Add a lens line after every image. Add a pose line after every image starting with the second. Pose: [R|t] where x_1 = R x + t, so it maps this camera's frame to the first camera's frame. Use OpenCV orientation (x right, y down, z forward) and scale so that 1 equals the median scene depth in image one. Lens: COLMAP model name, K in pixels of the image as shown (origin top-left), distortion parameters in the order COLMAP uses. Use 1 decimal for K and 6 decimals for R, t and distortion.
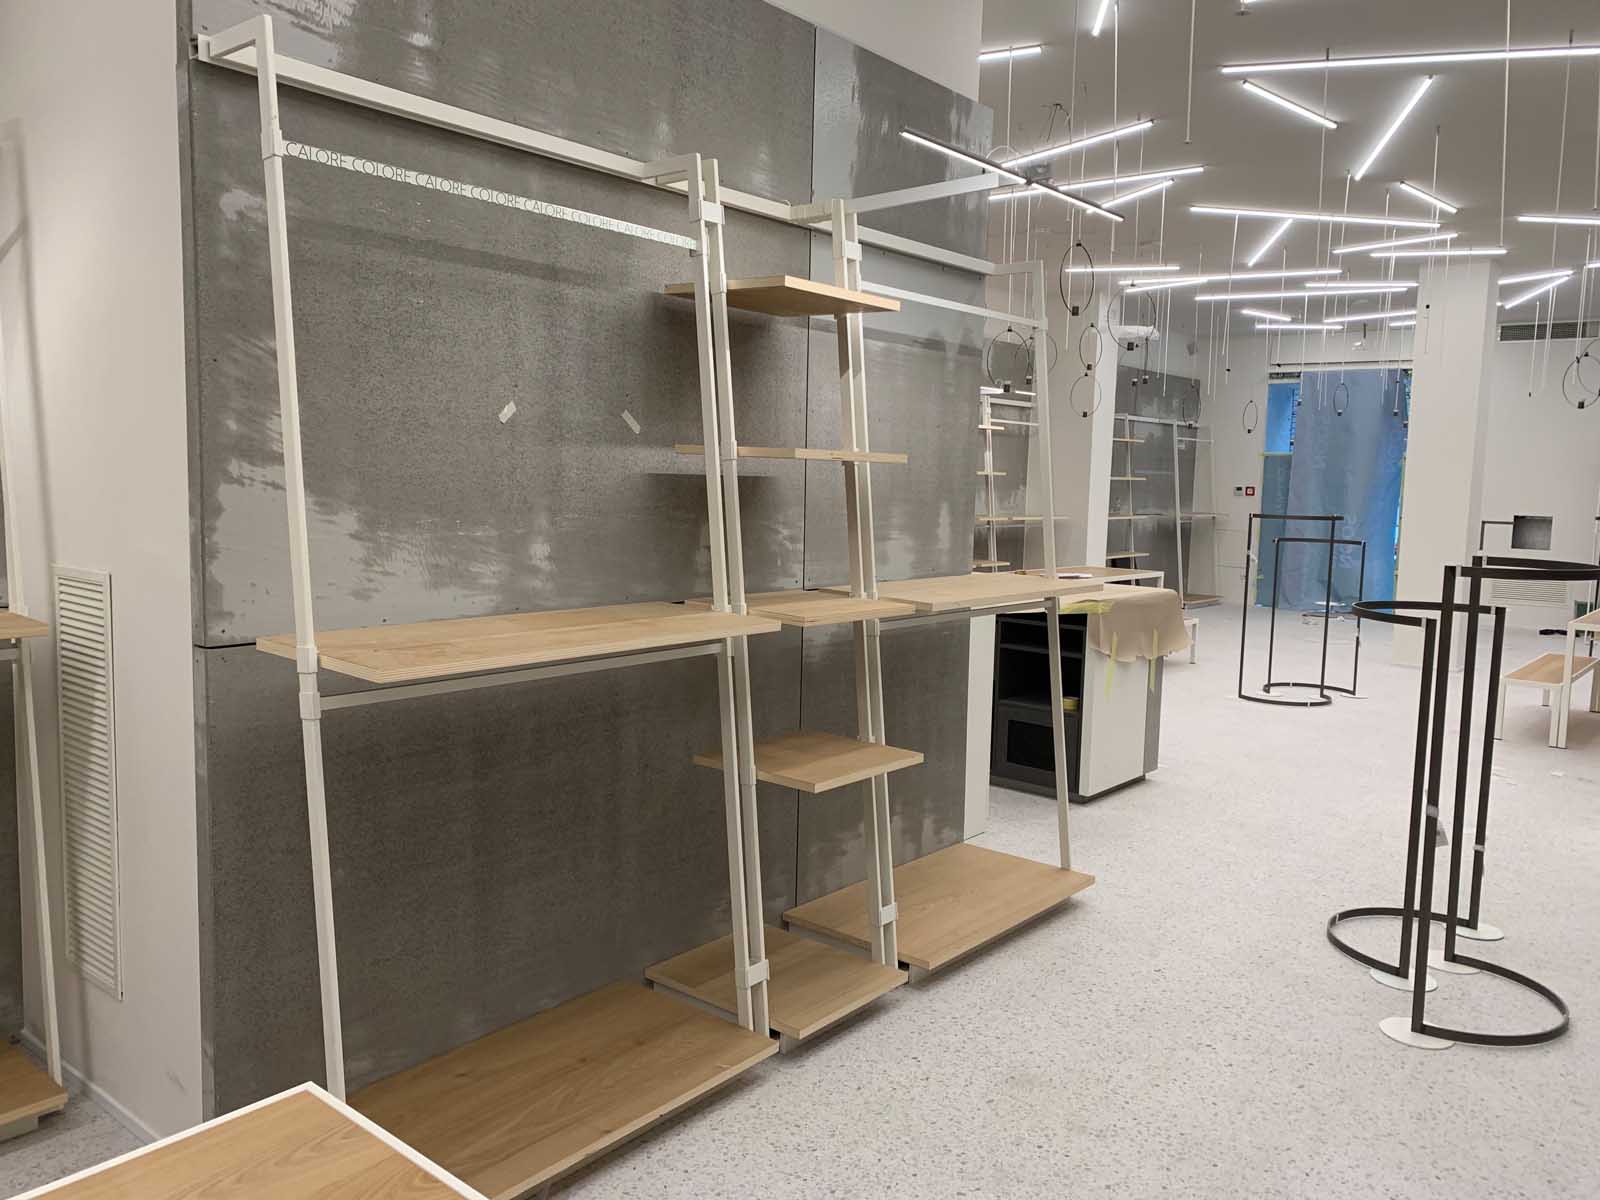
lens RADIAL K [[1210.9, 0, 797.1], [0, 1210.9, 593.0], [0, 0, 1]] dist [0.037057, -0.048689]
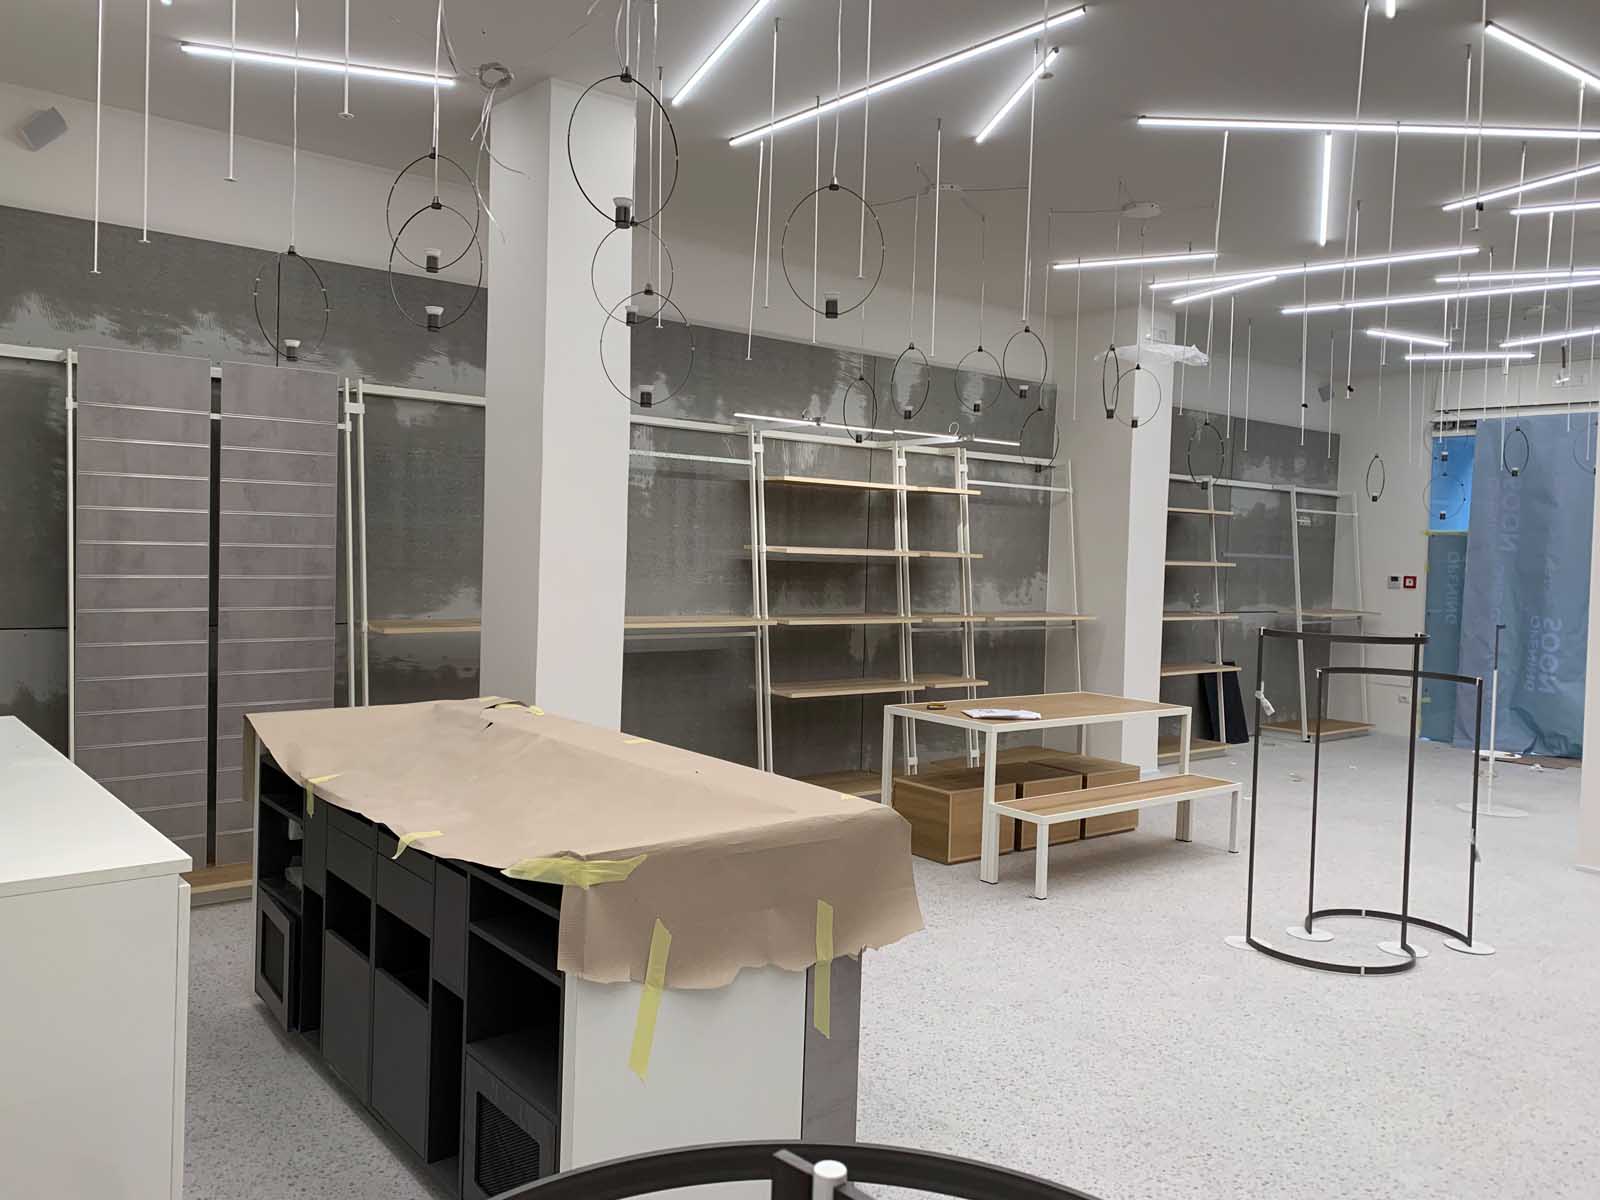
lens RADIAL K [[1210.9, 0, 805.8], [0, 1210.9, 583.1], [0, 0, 1]] dist [0.037057, -0.048689]
pose [[0.983567, 0.007558, -0.180385, 0.177269], [-0.021327, 0.996992, -0.074515, -0.025035], [0.179279, 0.077138, 0.980769, 0.259820]]
